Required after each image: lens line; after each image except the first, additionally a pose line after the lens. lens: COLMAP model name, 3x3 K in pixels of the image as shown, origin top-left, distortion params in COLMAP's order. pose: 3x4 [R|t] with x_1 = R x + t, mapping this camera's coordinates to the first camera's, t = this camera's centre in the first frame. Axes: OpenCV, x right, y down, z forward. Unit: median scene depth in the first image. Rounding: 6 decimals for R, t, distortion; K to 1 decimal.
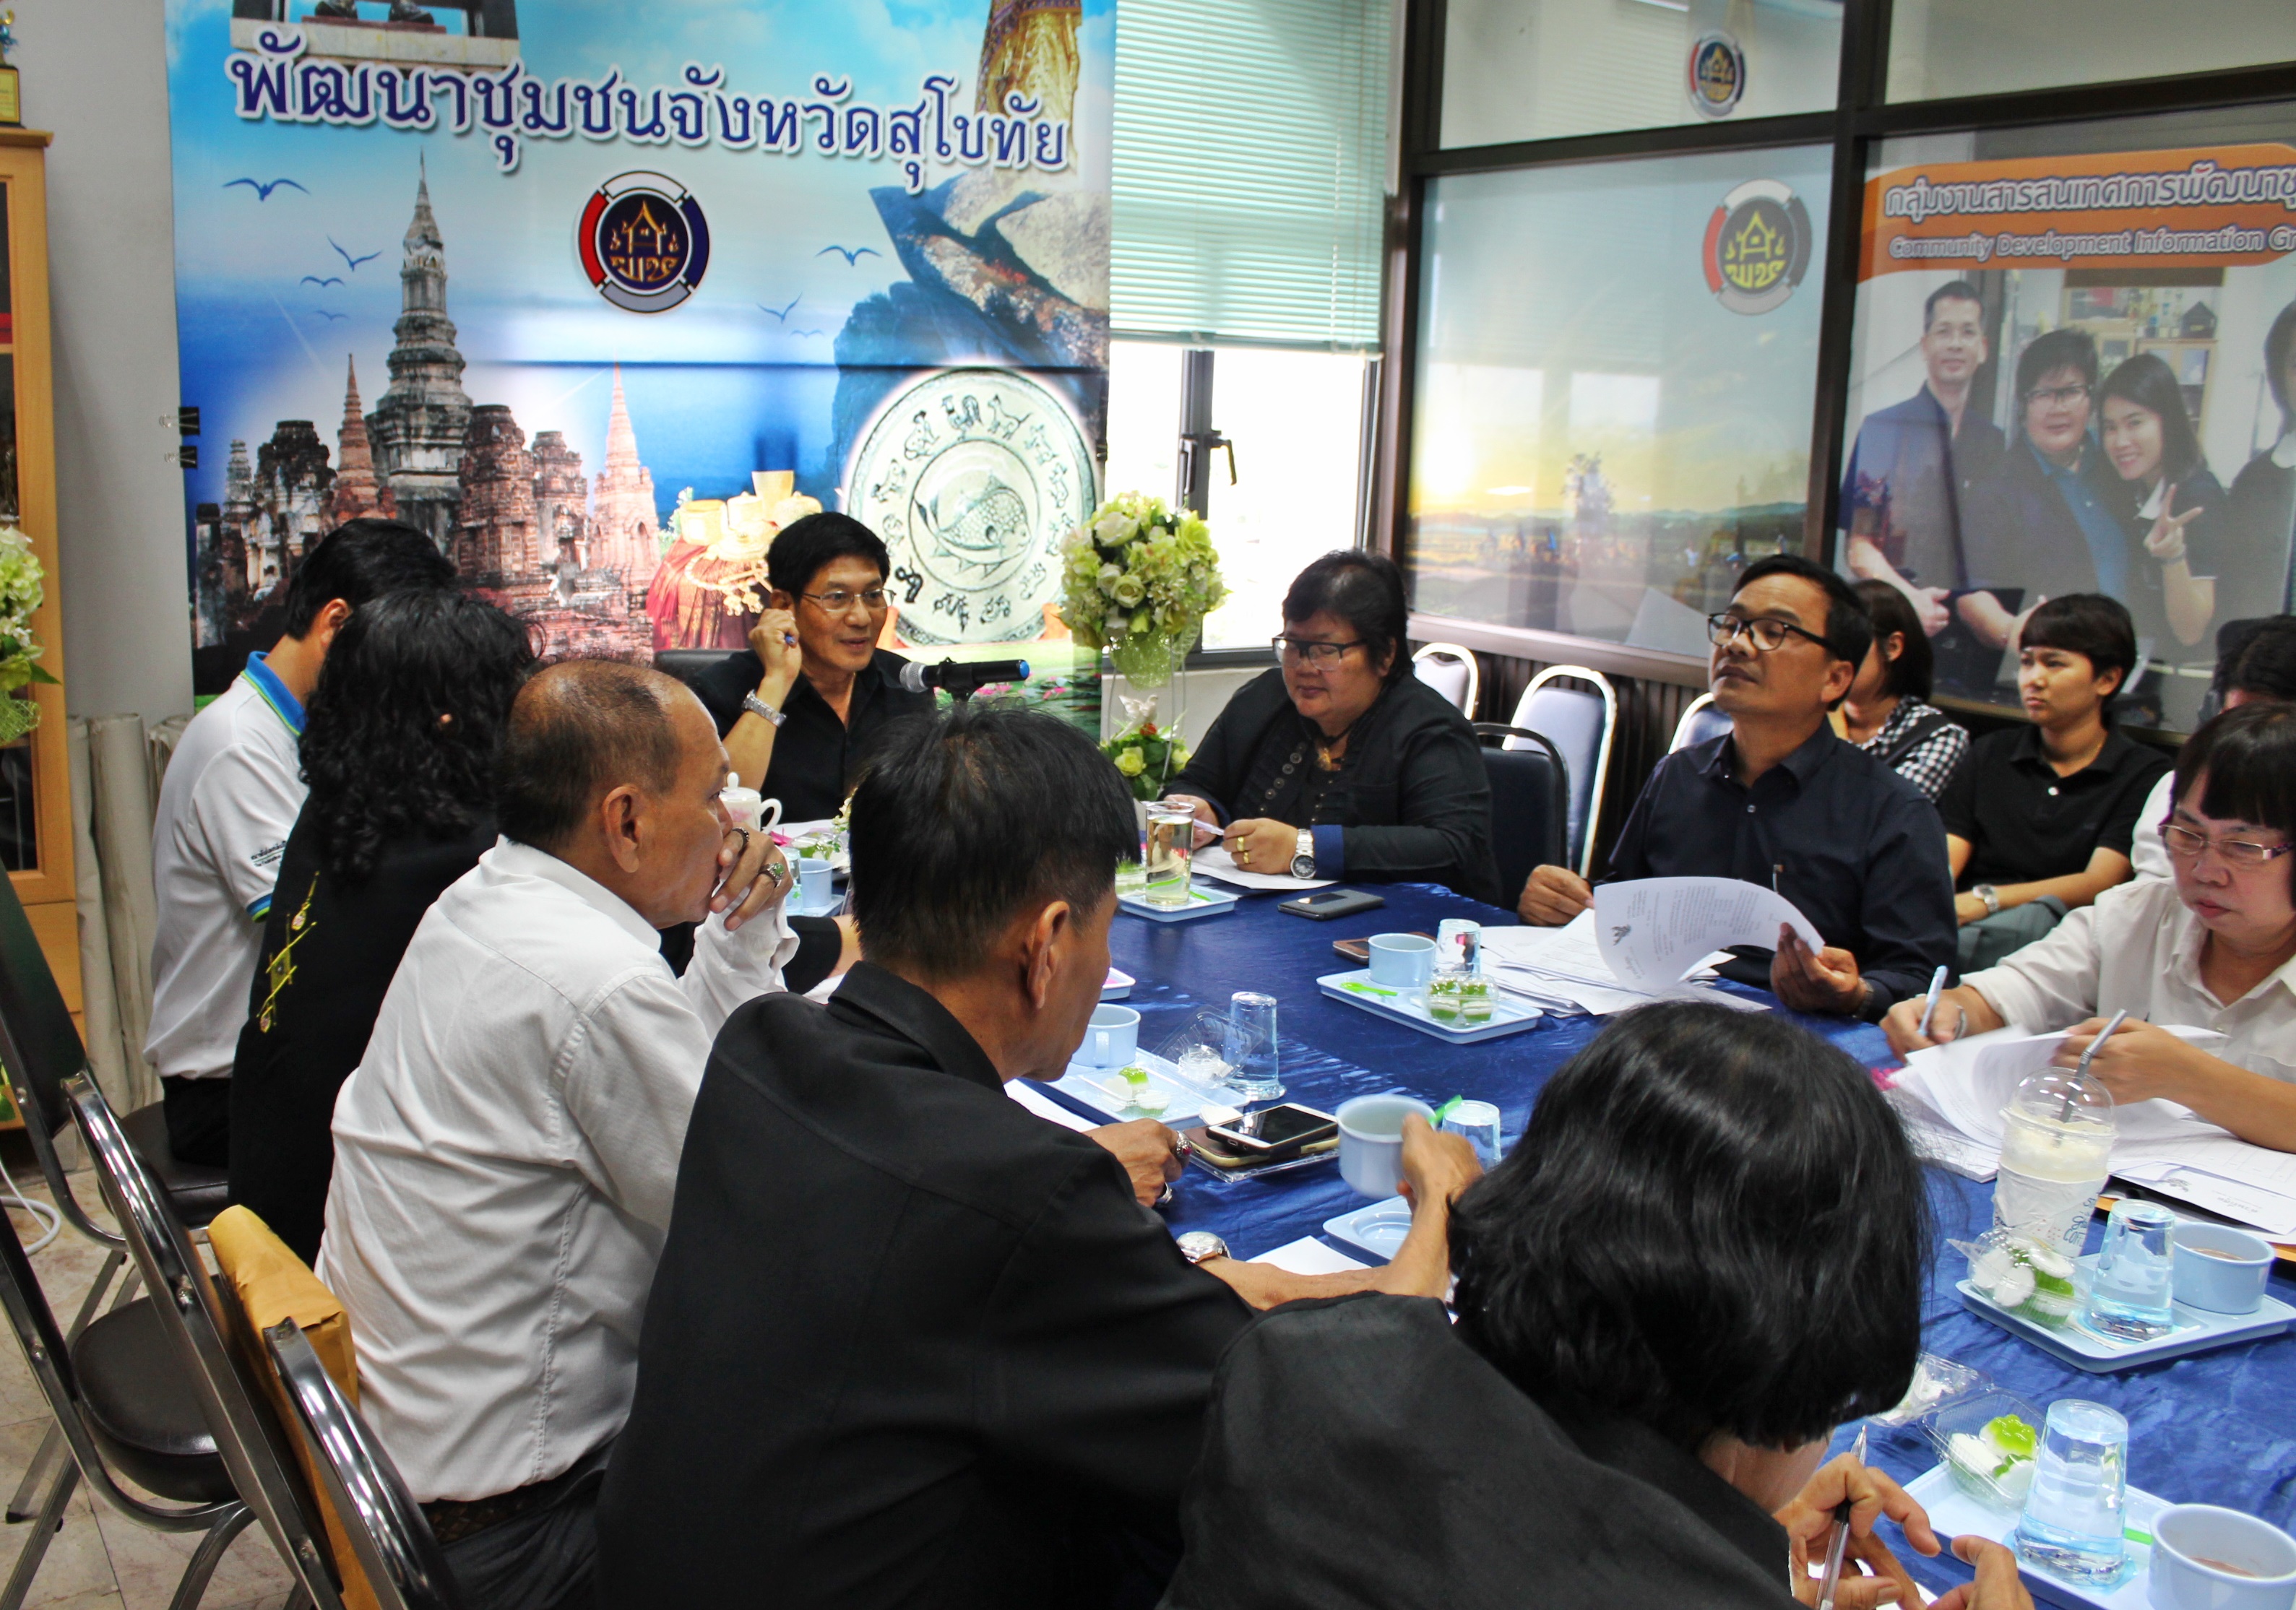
lens RADIAL K [[2064.4, 0, 1035.7], [0, 2064.4, 768.9], [0, 0, 1]] dist [-0.168532, 0.156710]
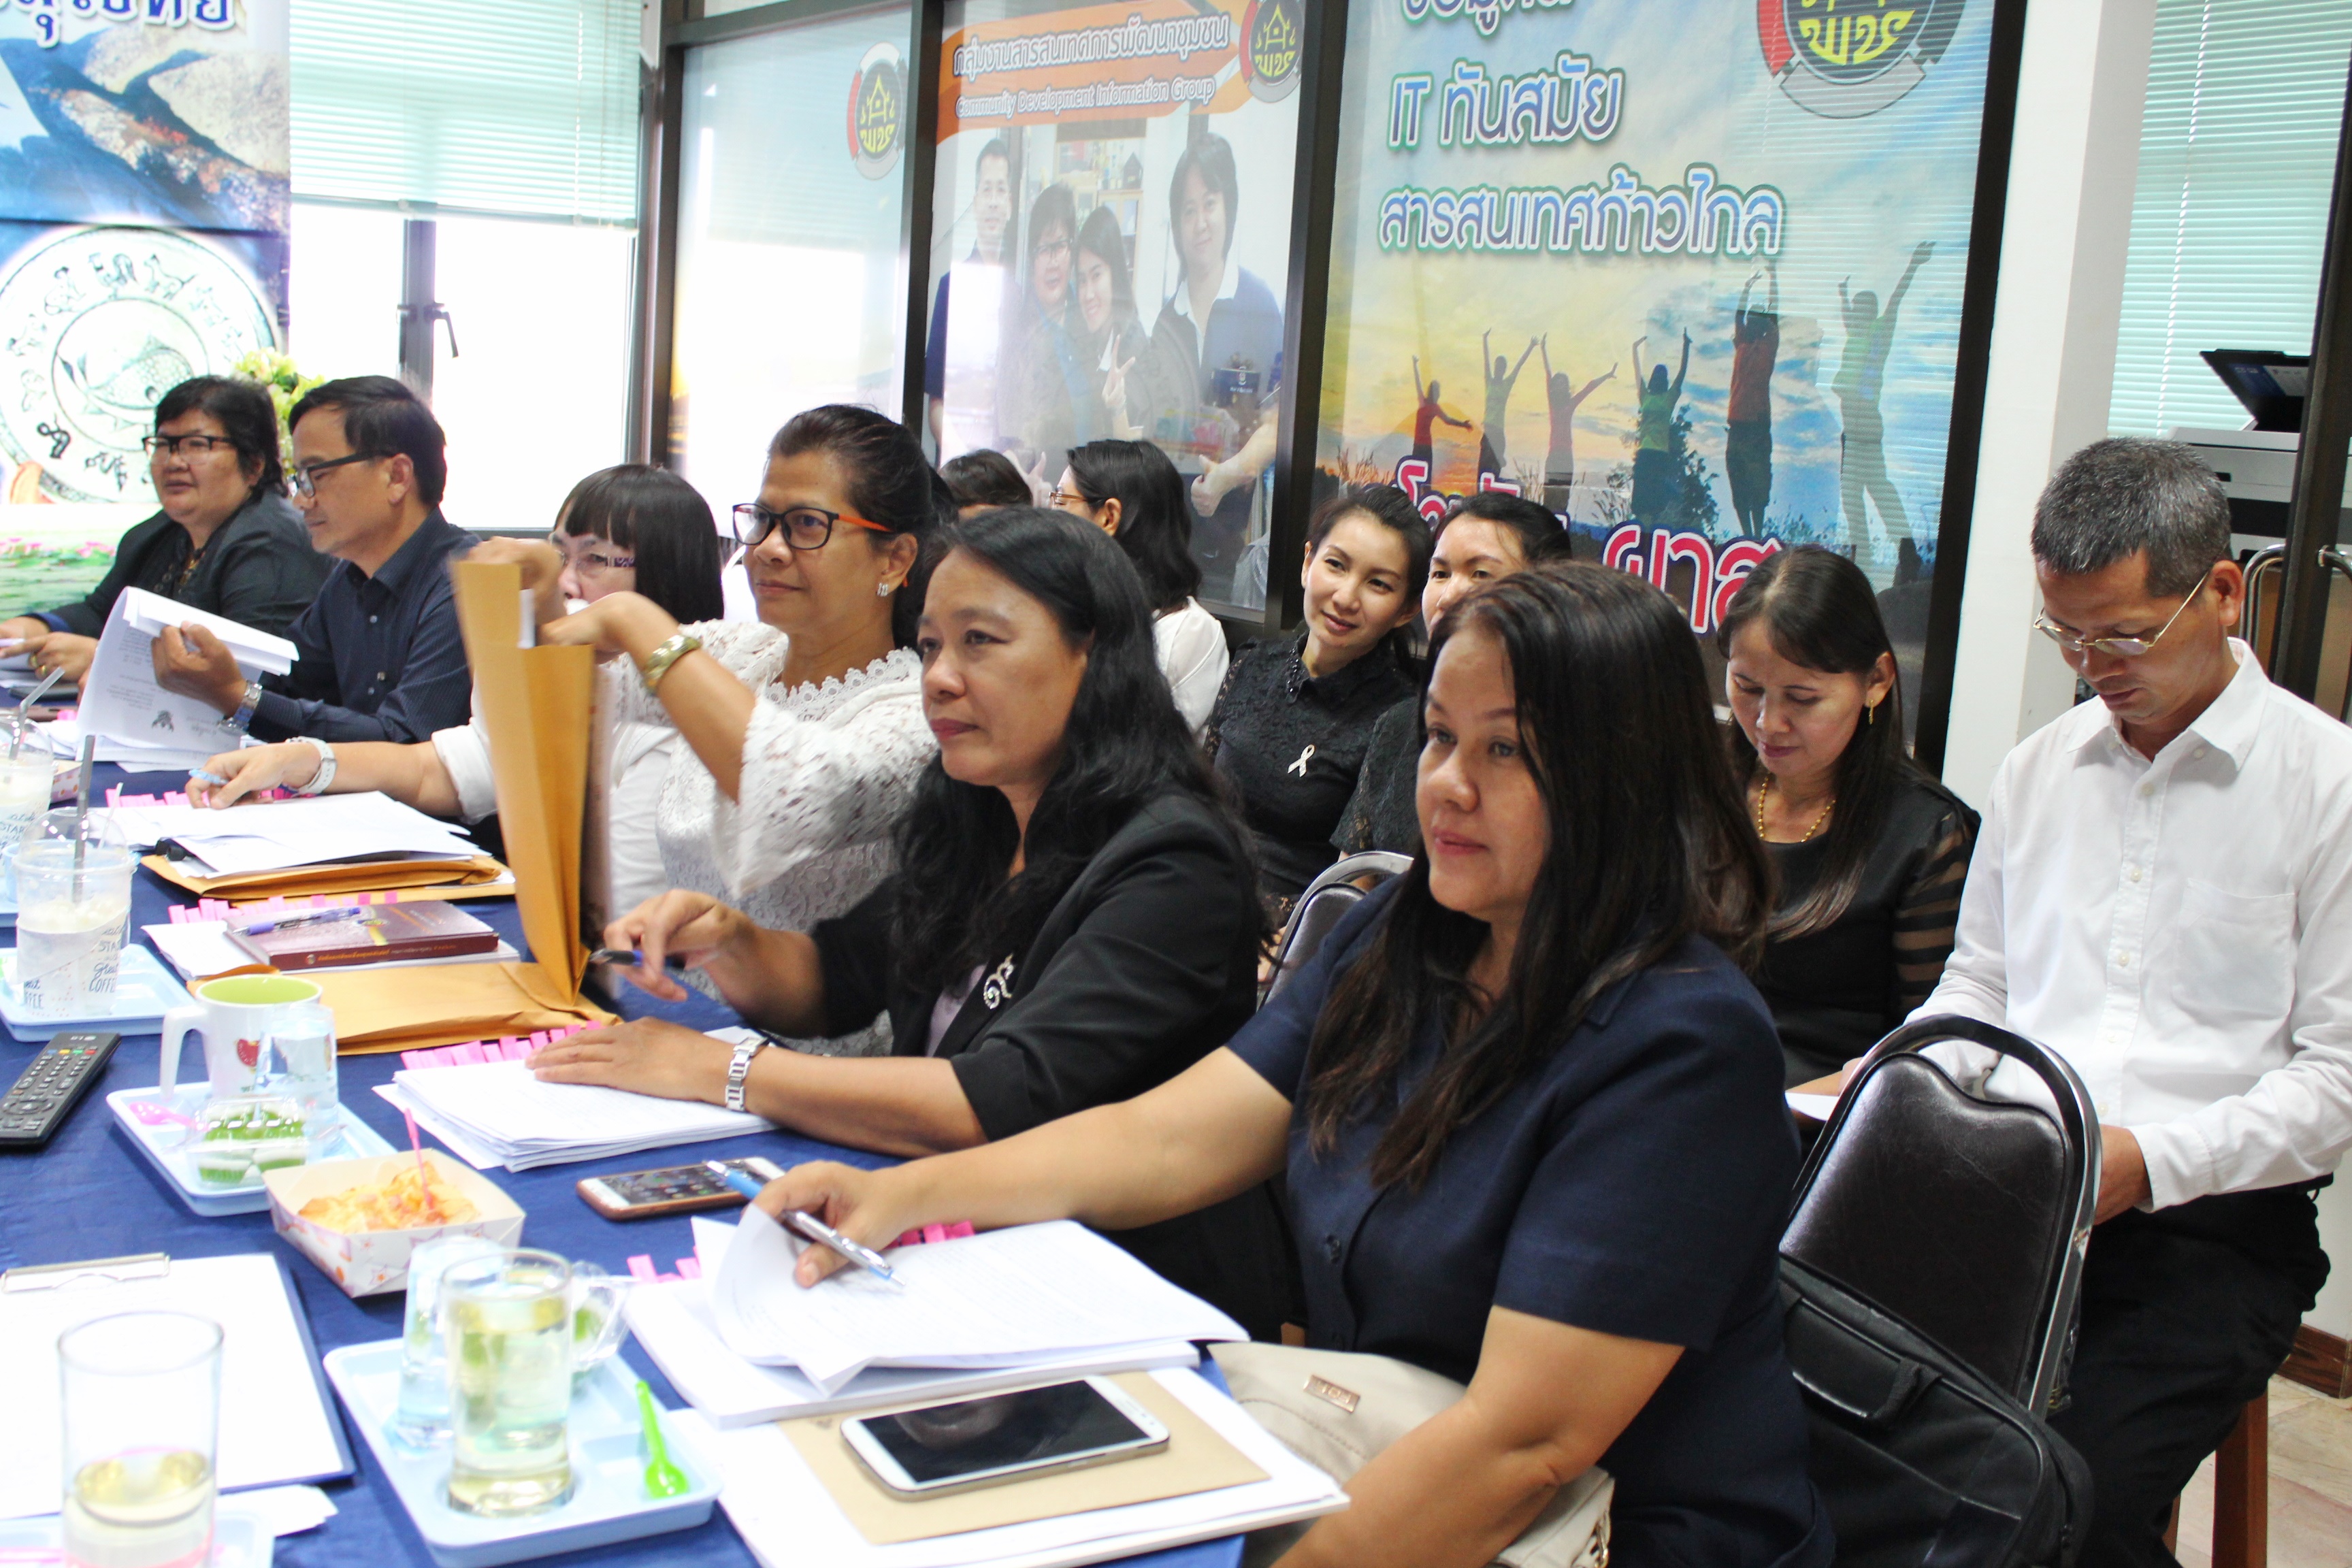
lens RADIAL K [[2378.9, 0, 1133.8], [0, 2378.9, 770.5], [0, 0, 1]] dist [-0.126581, 0.155279]
pose [[0.999099, 0.026013, 0.033525, 0.460903], [-0.025735, 0.999631, -0.008700, 0.072504], [-0.033739, 0.007830, 0.999400, -0.162037]]
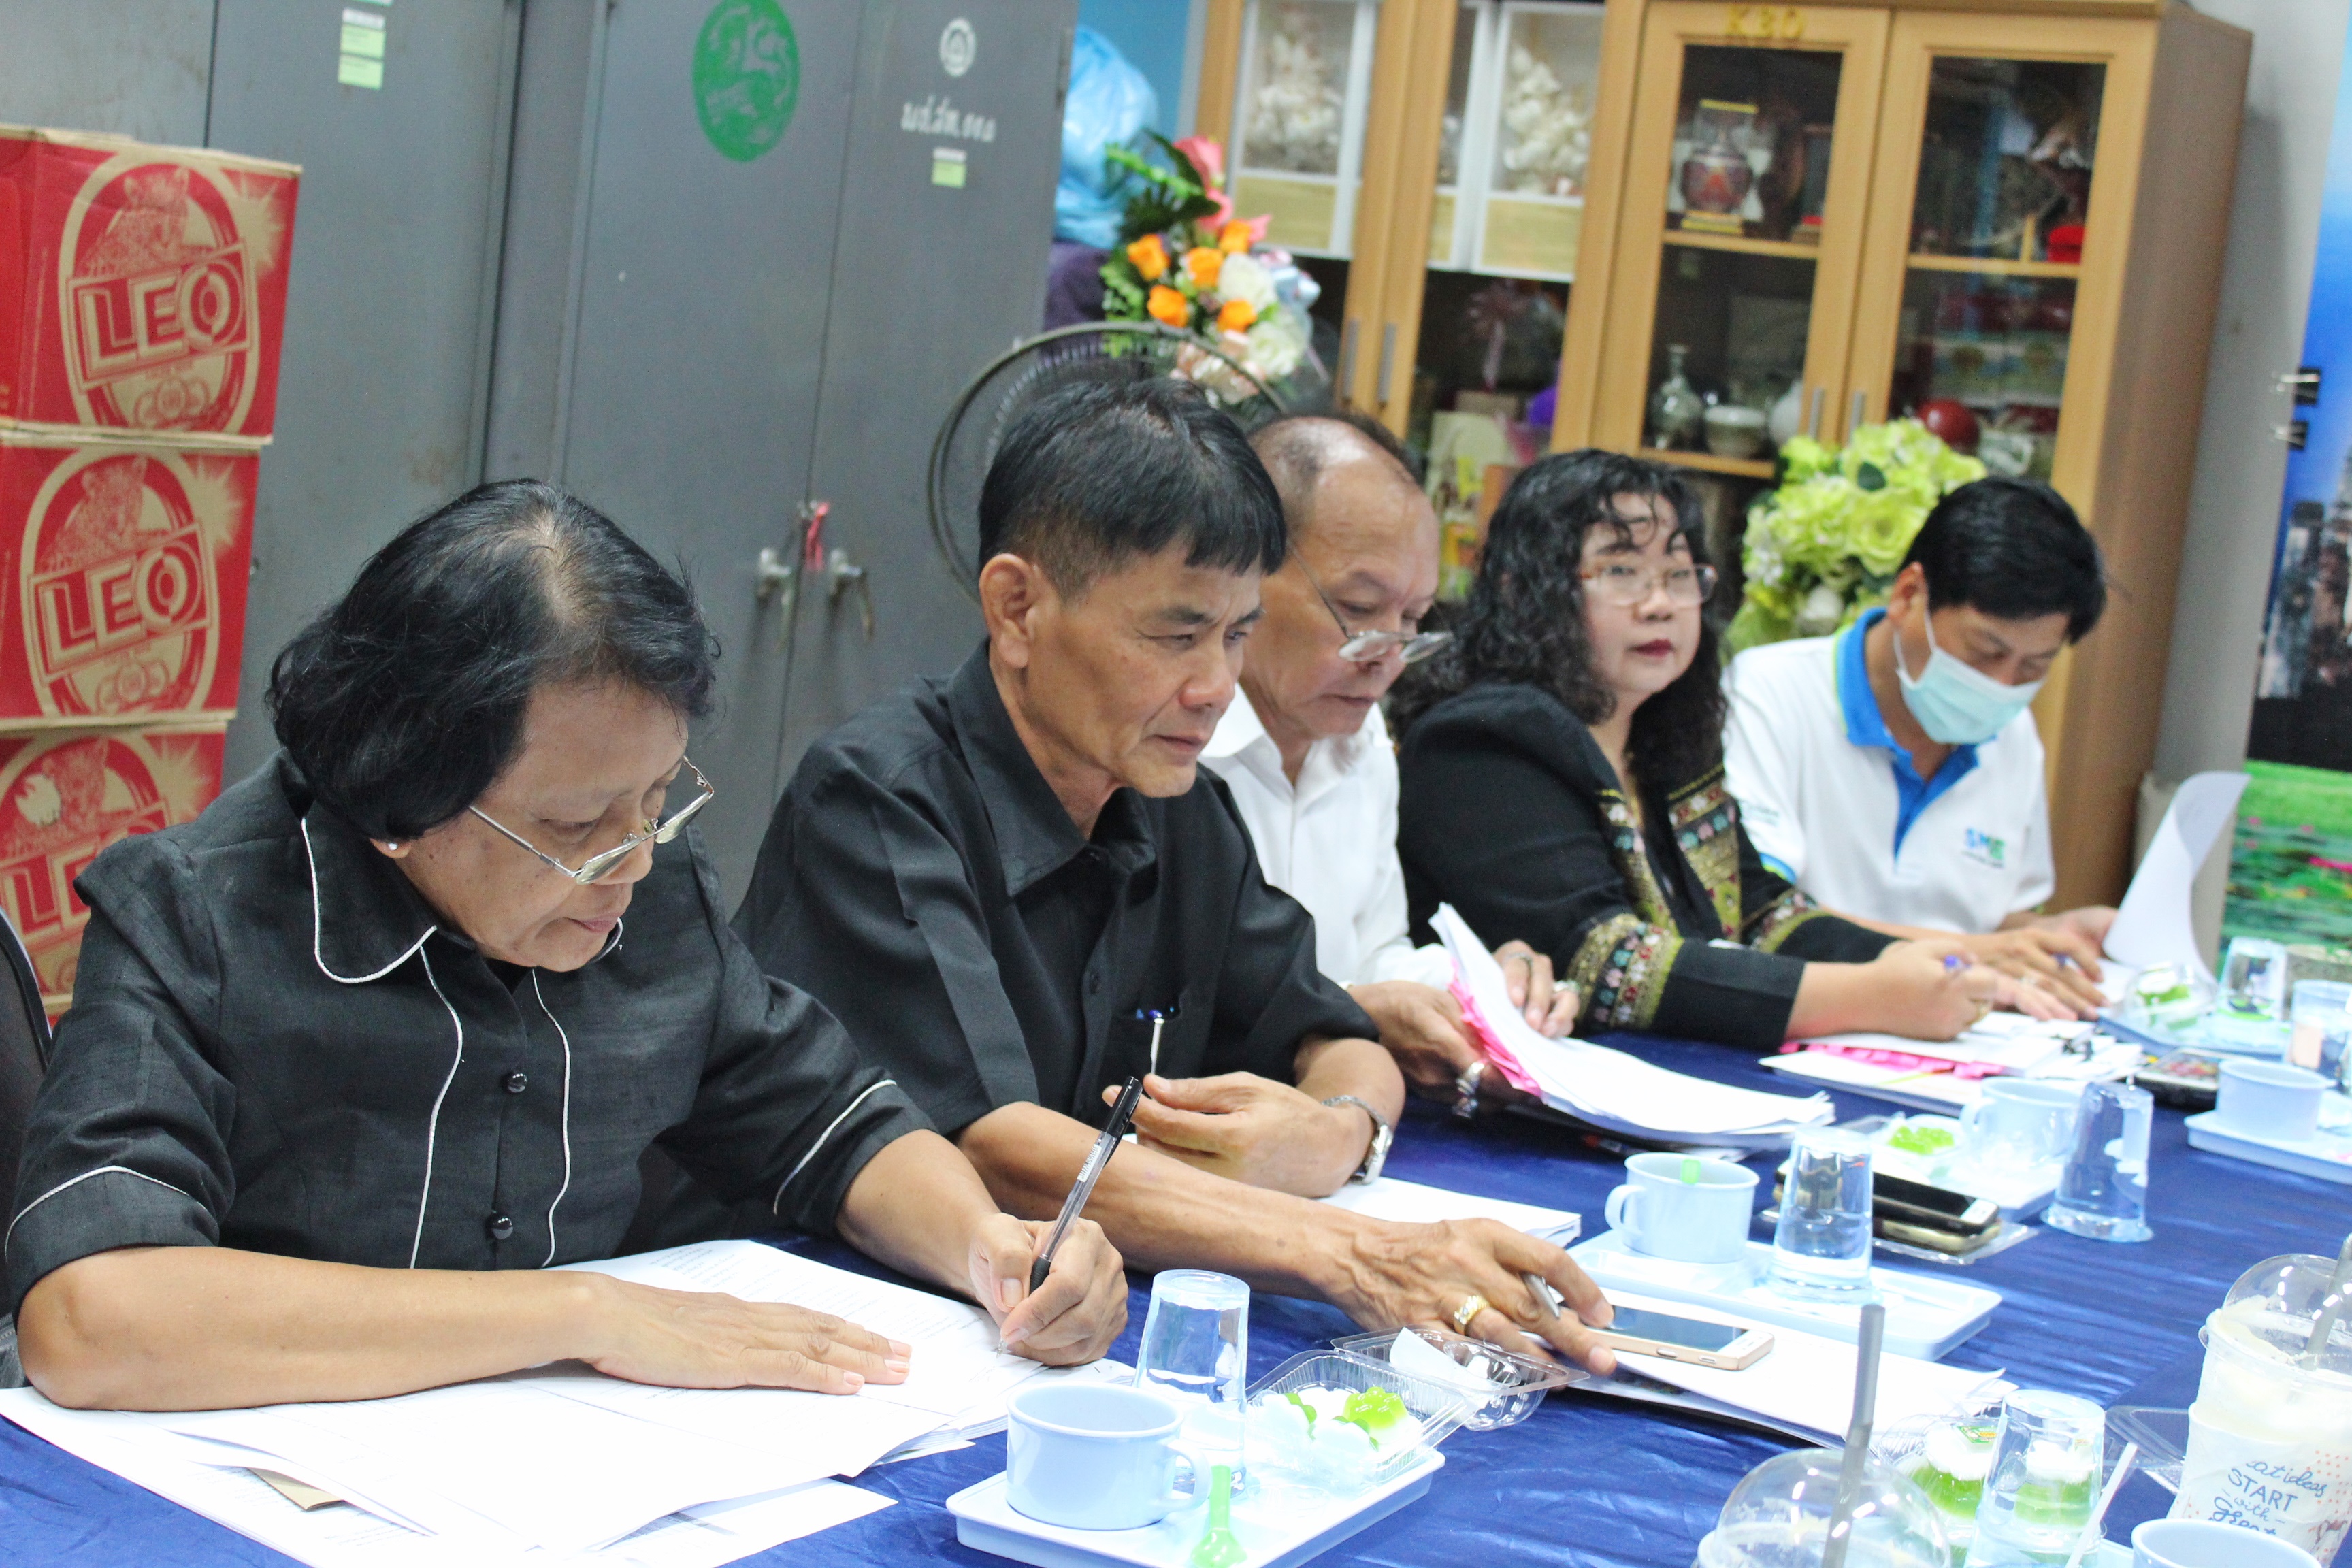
lens RADIAL K [[3517.4, 0, 1176.0], [0, 3517.4, 784.0], [0, 0, 1]] dist [-0.020999, 0.052686]
pose [[0.402795, 0.133821, -0.905455, 0.511794], [-0.256246, 0.966182, 0.028805, 0.030531], [0.878689, 0.220417, 0.423464, 0.111715]]
